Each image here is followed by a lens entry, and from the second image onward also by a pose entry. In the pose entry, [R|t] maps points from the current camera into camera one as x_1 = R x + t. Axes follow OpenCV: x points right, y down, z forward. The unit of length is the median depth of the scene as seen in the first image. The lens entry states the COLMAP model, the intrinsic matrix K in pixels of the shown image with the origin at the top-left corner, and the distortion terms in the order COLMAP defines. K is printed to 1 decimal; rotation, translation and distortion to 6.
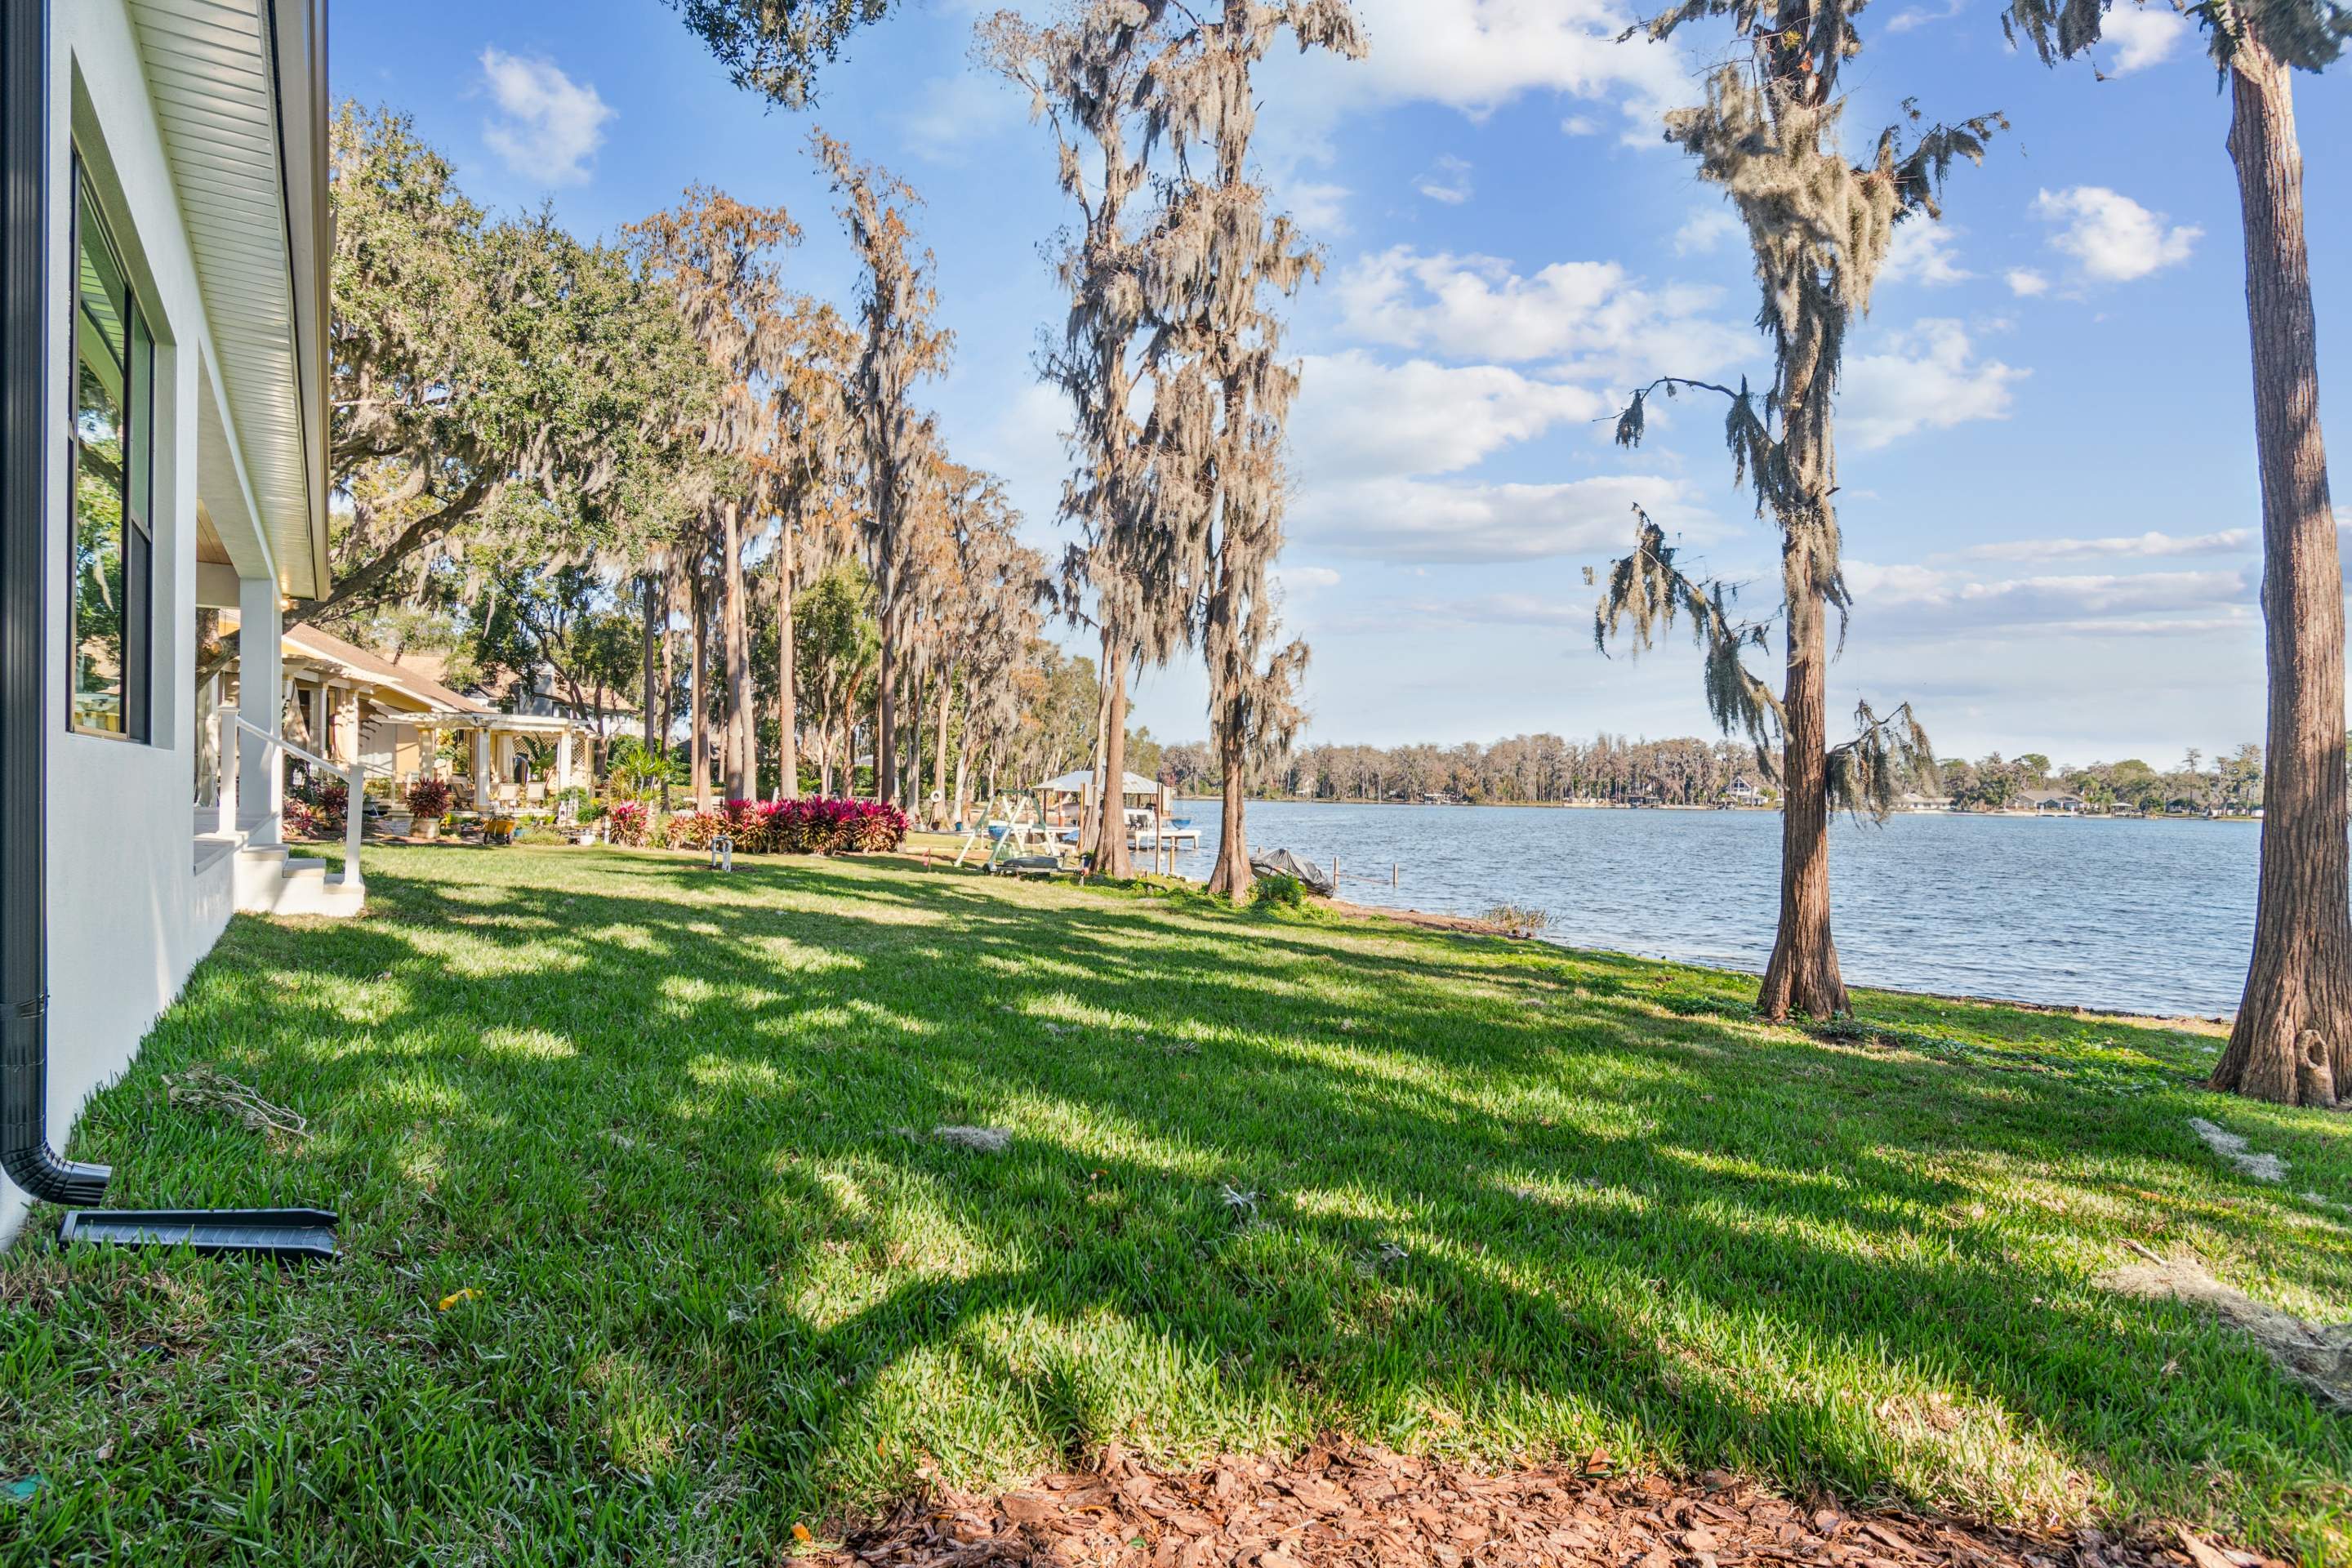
lens RADIAL K [[1254.8, 0, 1176.2], [0, 1254.8, 823.7], [0, 0, 1]] dist [-0.000611, -0.000319]
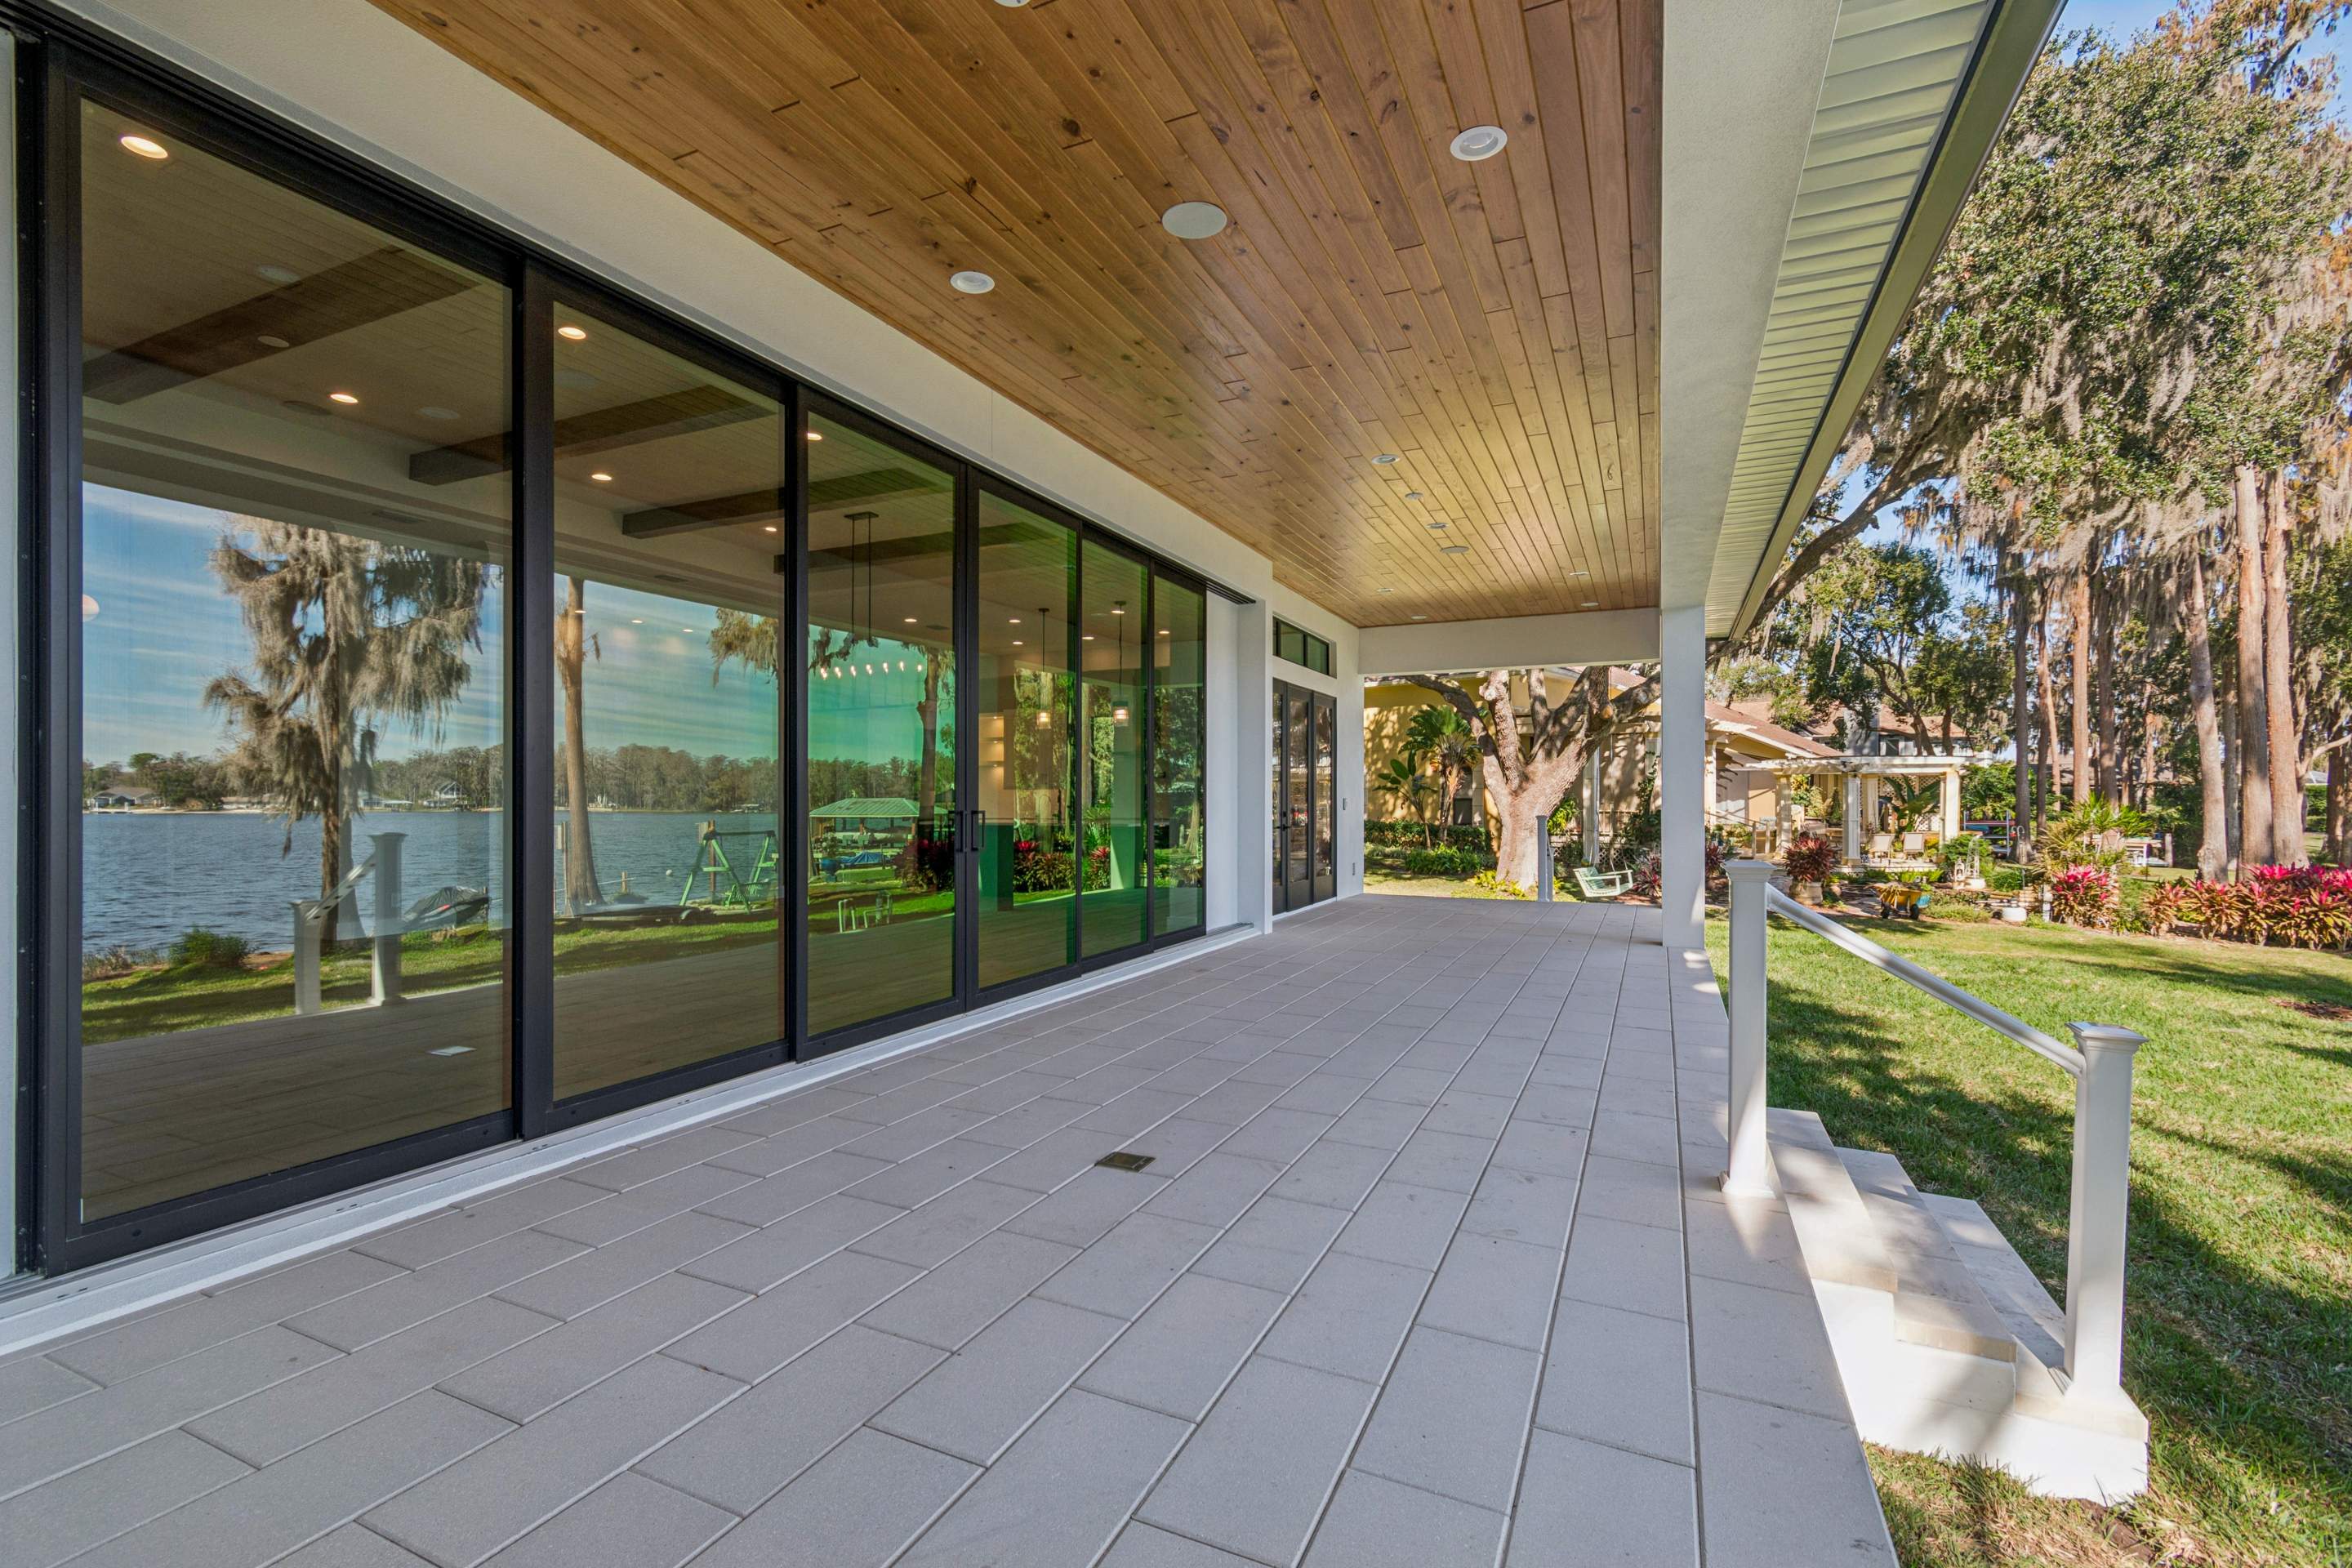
lens RADIAL K [[1036.6, 0, 1164.0], [0, 1036.6, 797.6], [0, 0, 1]] dist [-0.000314, -0.000036]
pose [[0.509435, -0.023403, -0.860191, -0.149336], [-0.009587, 0.999414, -0.032869, -0.027275], [0.860455, 0.024991, 0.508912, 0.175005]]
